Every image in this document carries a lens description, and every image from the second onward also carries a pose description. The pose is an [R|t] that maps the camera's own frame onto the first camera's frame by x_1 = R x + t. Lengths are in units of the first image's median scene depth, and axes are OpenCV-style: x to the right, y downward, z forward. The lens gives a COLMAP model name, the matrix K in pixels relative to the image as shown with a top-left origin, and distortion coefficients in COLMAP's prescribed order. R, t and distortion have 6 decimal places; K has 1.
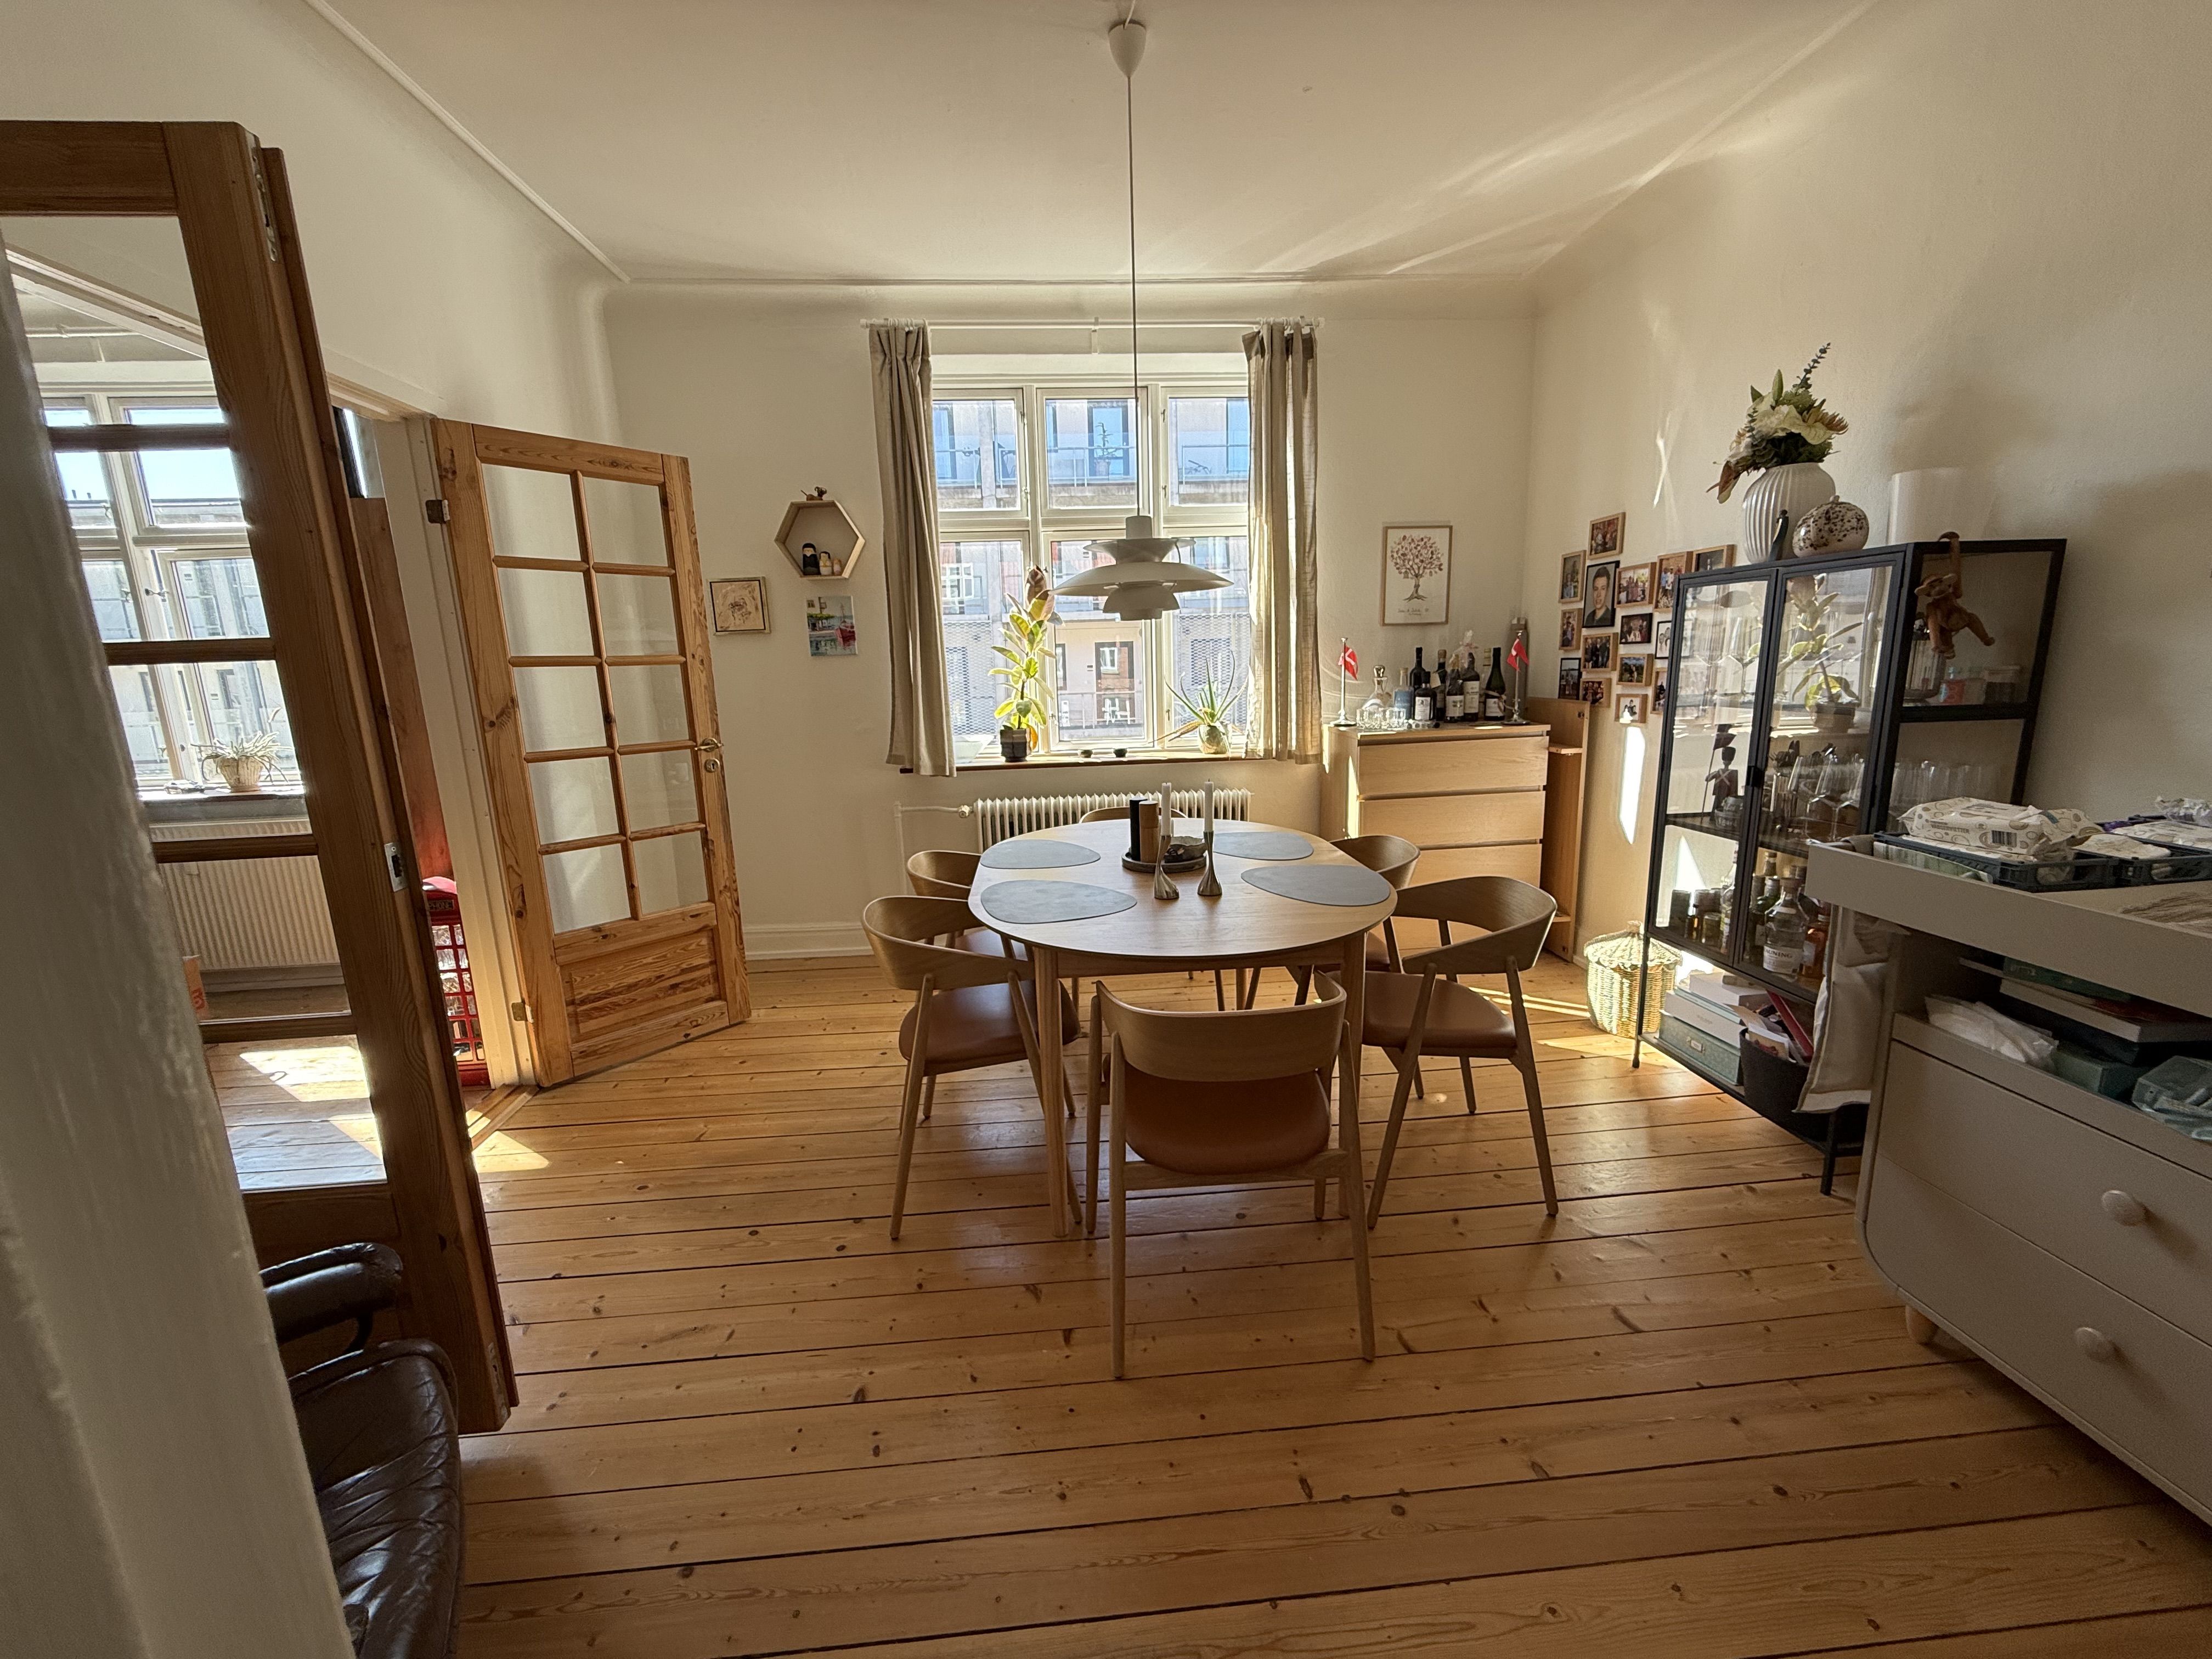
lens RADIAL K [[877.9, 0, 1098.9], [0, 877.9, 829.5], [0, 0, 1]] dist [-0.000679, 0.000196]
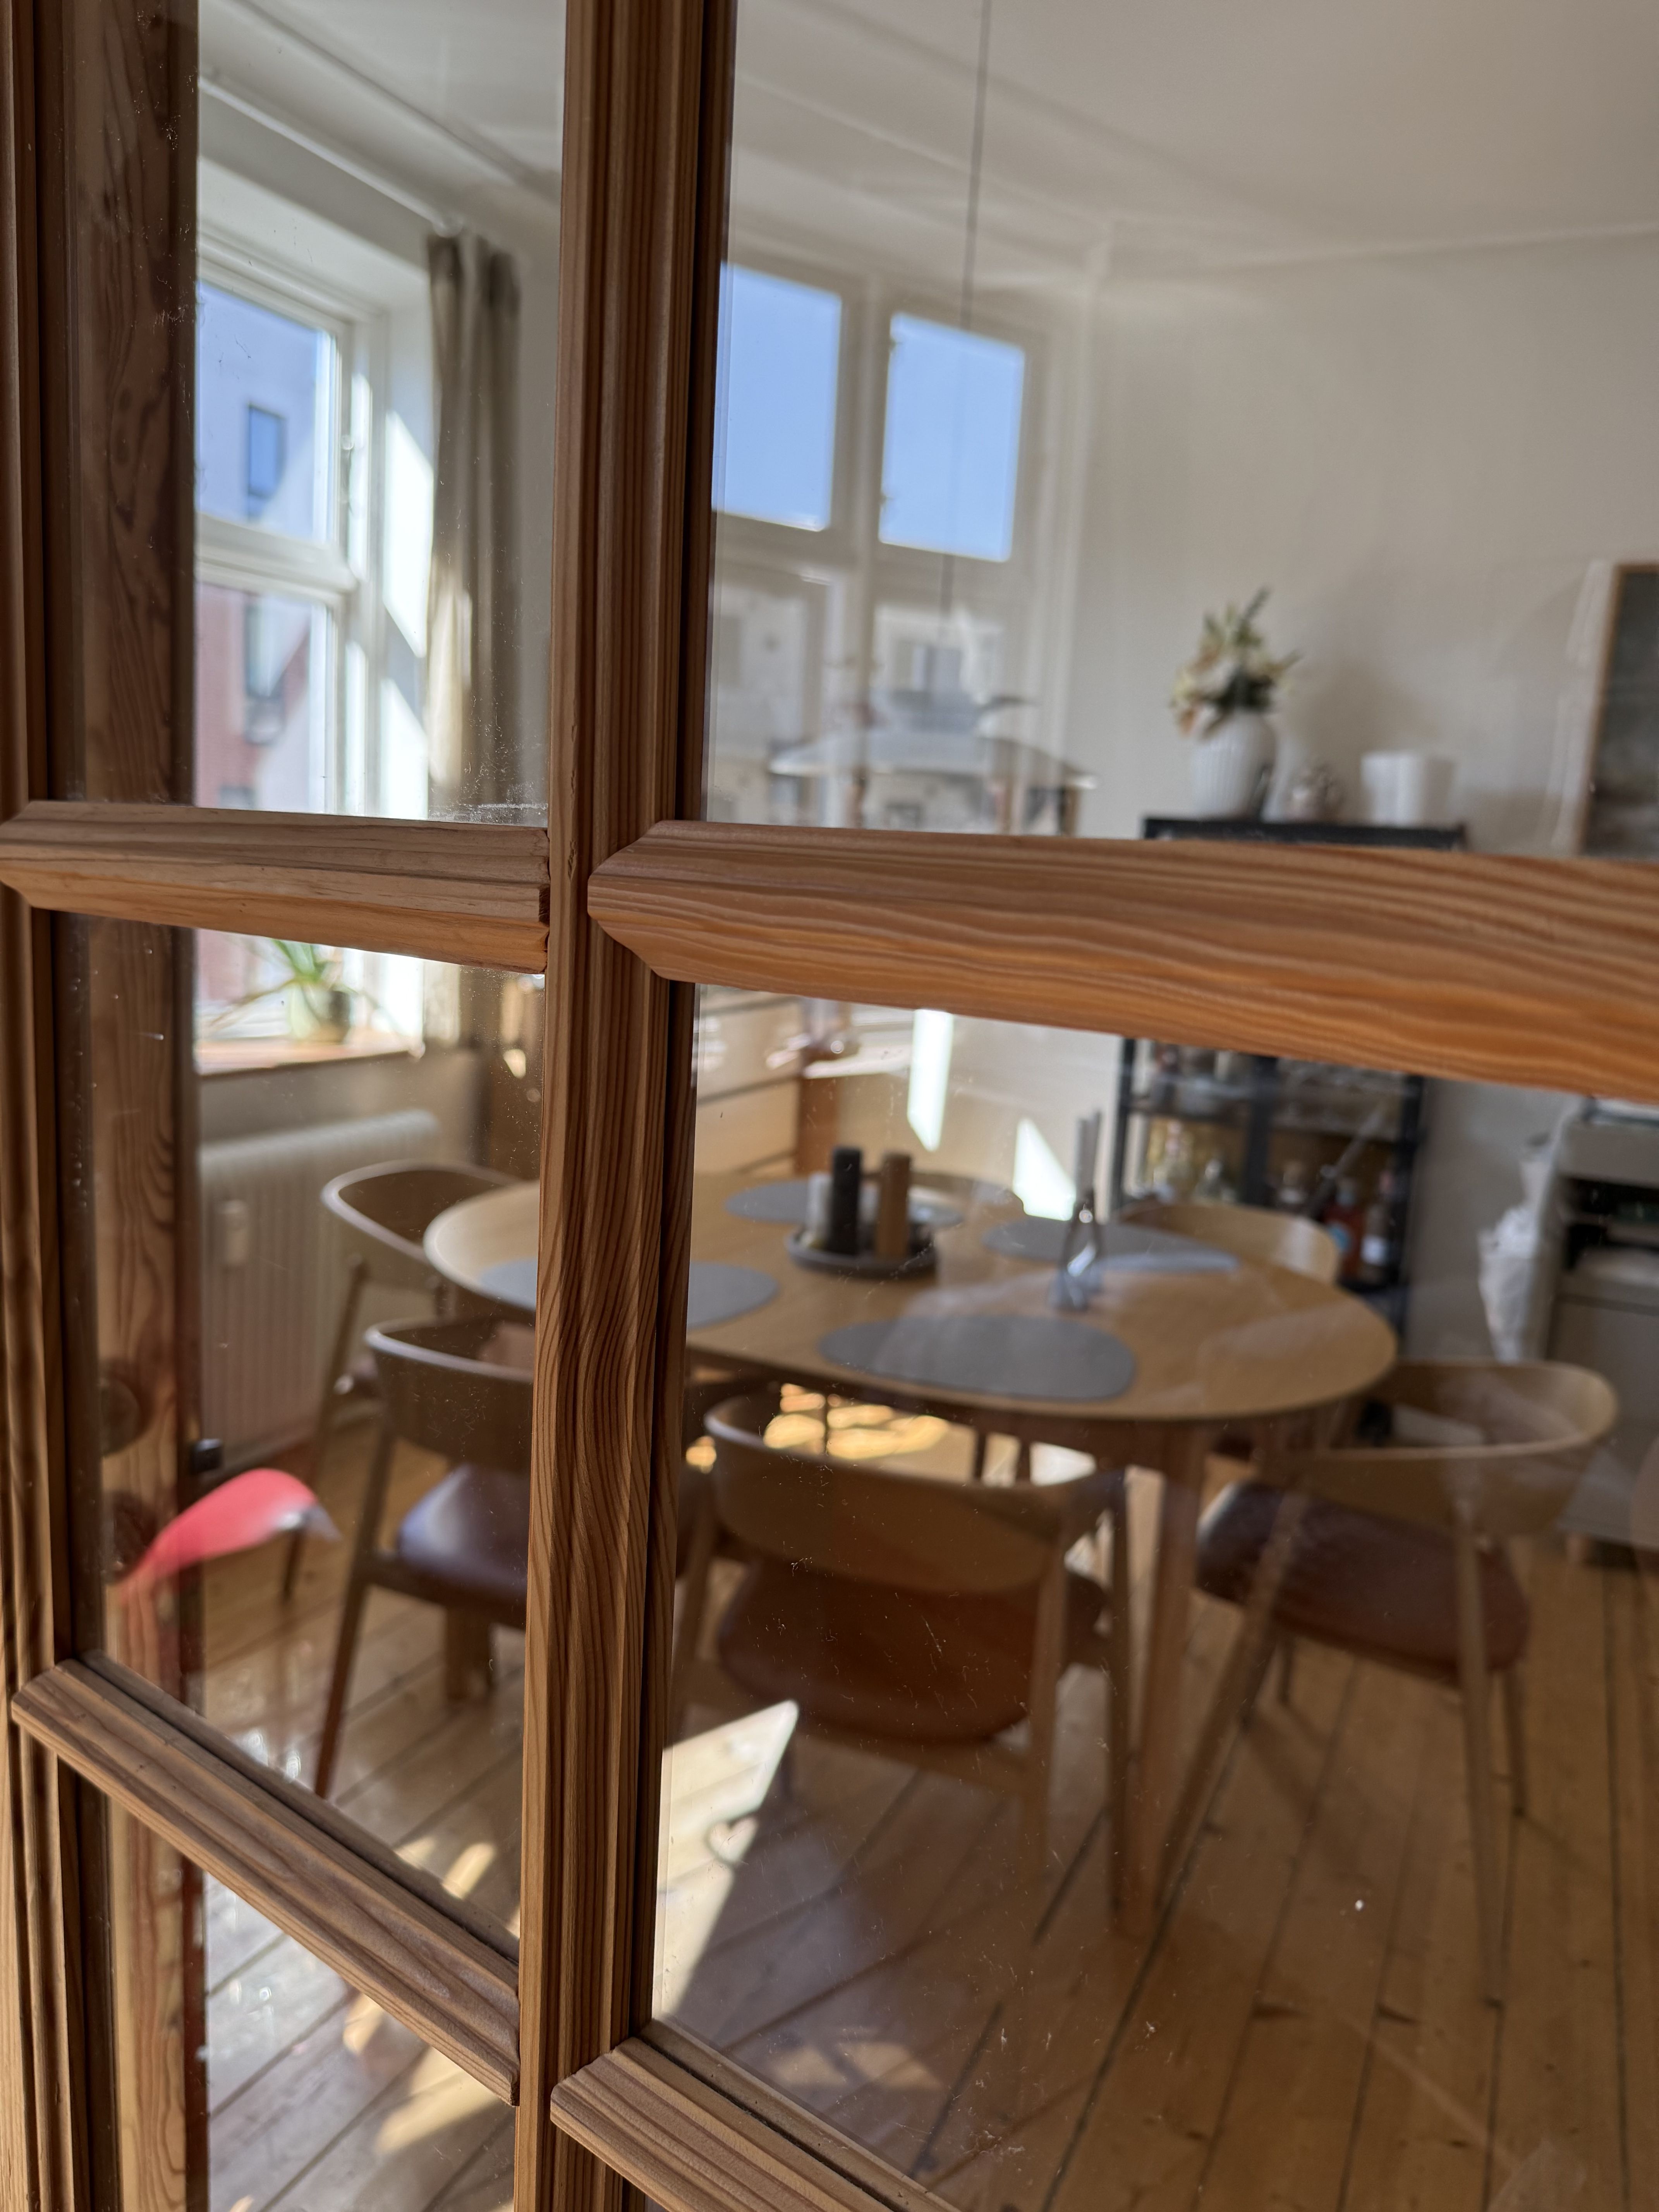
lens RADIAL K [[1585.0, 0, 829.5], [0, 1585.0, 1106.0], [0, 0, 1]] dist [-0.004653, -0.002368]
pose [[0.490512, -0.079753, 0.867777, -0.564472], [0.090133, 0.995106, 0.040507, -0.072481], [-0.866761, 0.058346, 0.495299, 0.373703]]
